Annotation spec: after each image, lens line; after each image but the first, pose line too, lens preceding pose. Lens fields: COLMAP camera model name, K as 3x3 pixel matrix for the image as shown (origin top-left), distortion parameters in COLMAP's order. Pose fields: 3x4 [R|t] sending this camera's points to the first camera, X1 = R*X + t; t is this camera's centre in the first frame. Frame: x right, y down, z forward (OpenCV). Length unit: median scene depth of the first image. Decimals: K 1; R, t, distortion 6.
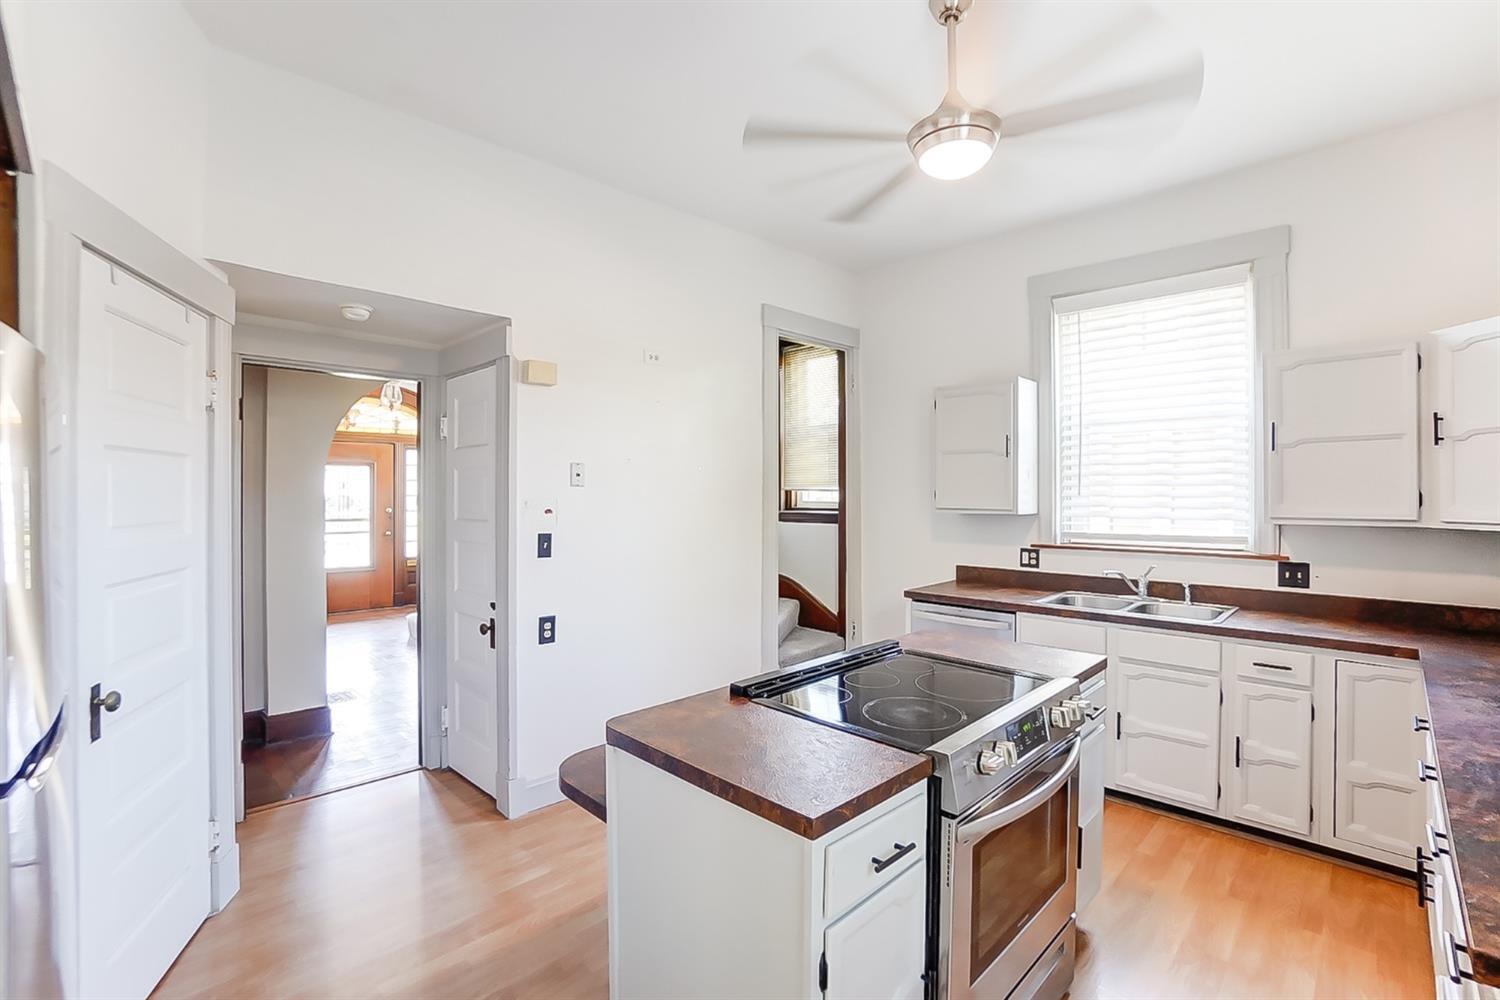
lens RADIAL K [[666.0, 0, 750.0], [0, 666.0, 500.0], [0, 0, 1]] dist [-0.040346, -0.000122]
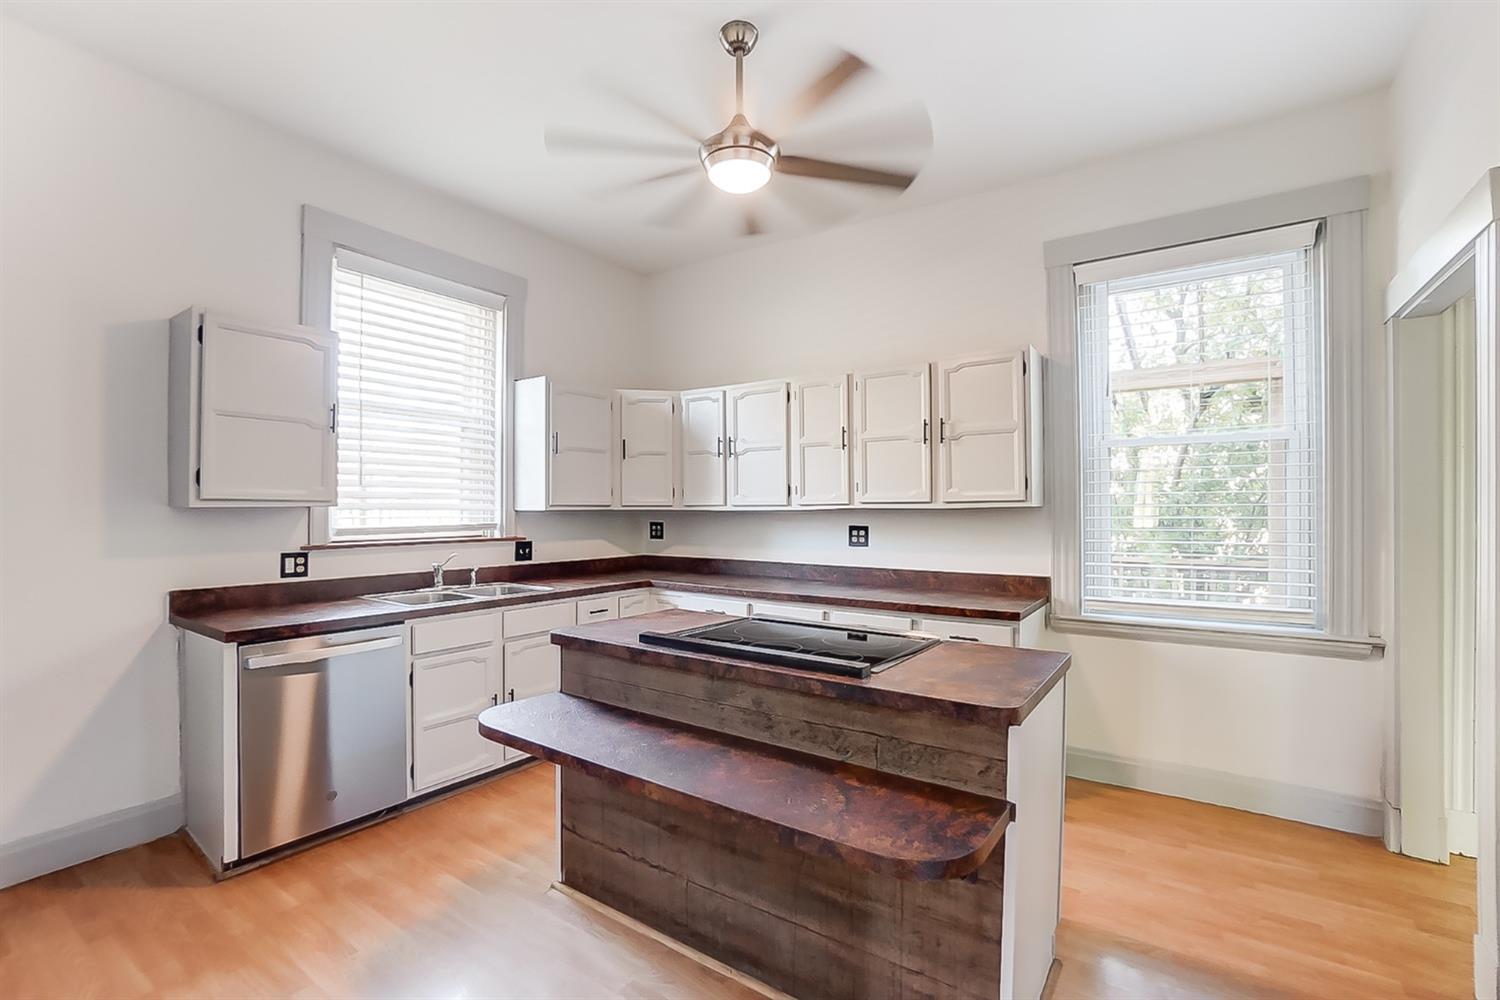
lens RADIAL K [[647.8, 0, 750.0], [0, 647.8, 500.0], [0, 0, 1]] dist [-0.037561, -0.000042]
pose [[-0.171127, -0.001897, 0.985247, -0.488120], [-0.008611, 0.999963, 0.000429, 0.008904], [-0.985211, -0.008411, -0.171137, 0.743286]]
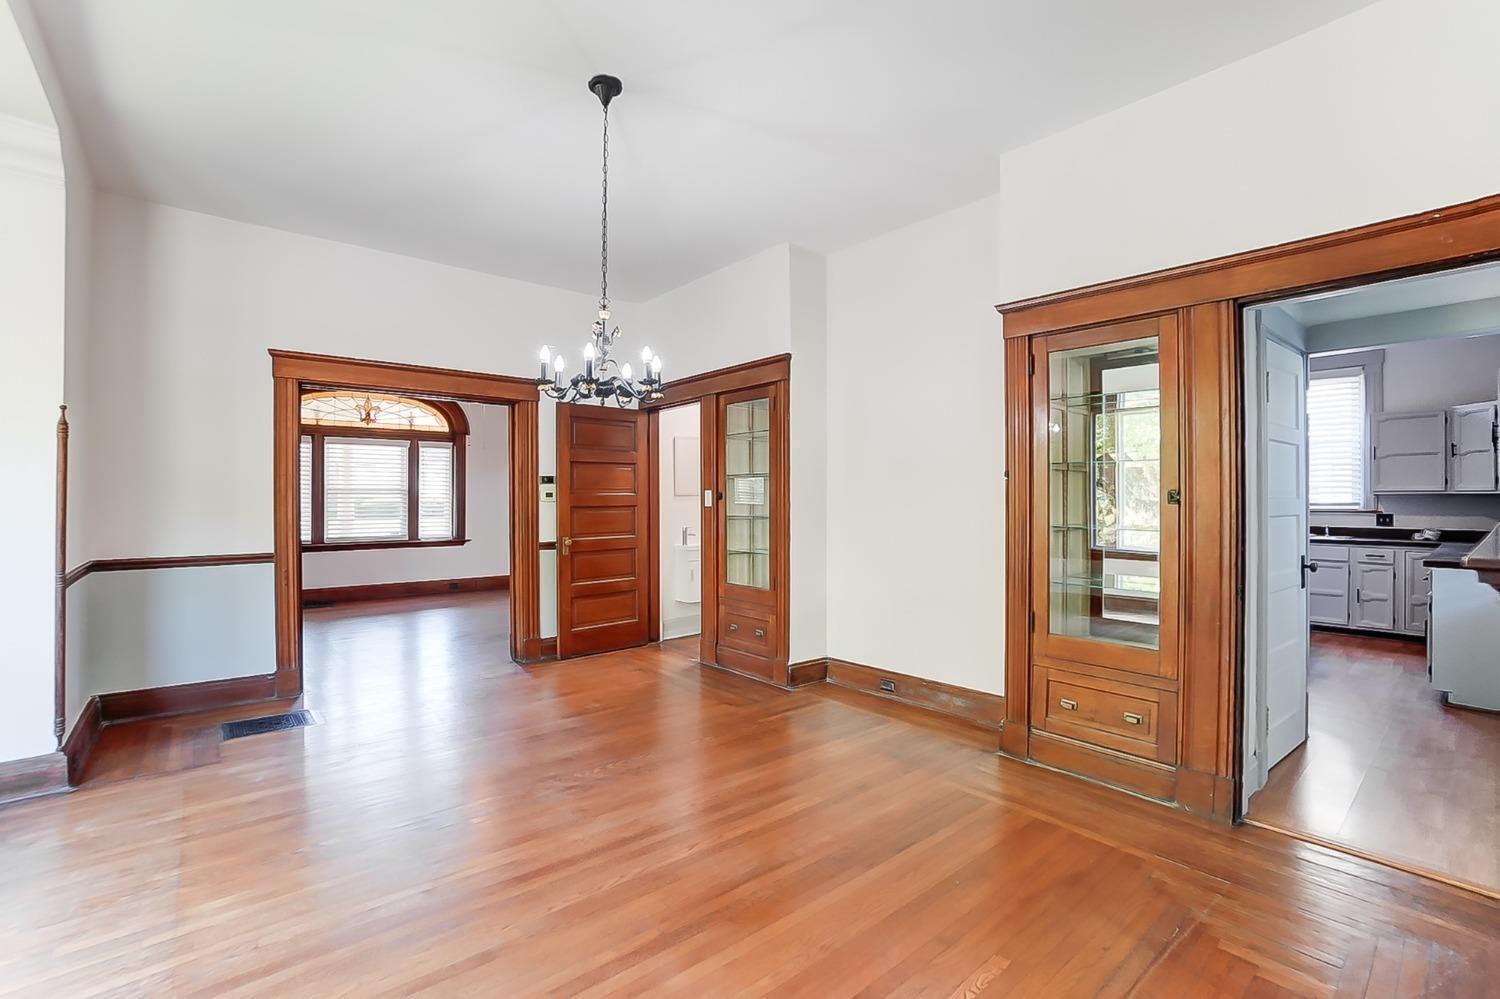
lens RADIAL K [[647.8, 0, 750.0], [0, 647.8, 499.5], [0, 0, 1]] dist [-0.037561, -0.000042]
pose [[0.995879, 0.000433, -0.090693, -0.938334], [-0.000142, 0.999995, 0.003219, 0.043154], [0.090694, -0.003193, 0.995874, -1.093860]]
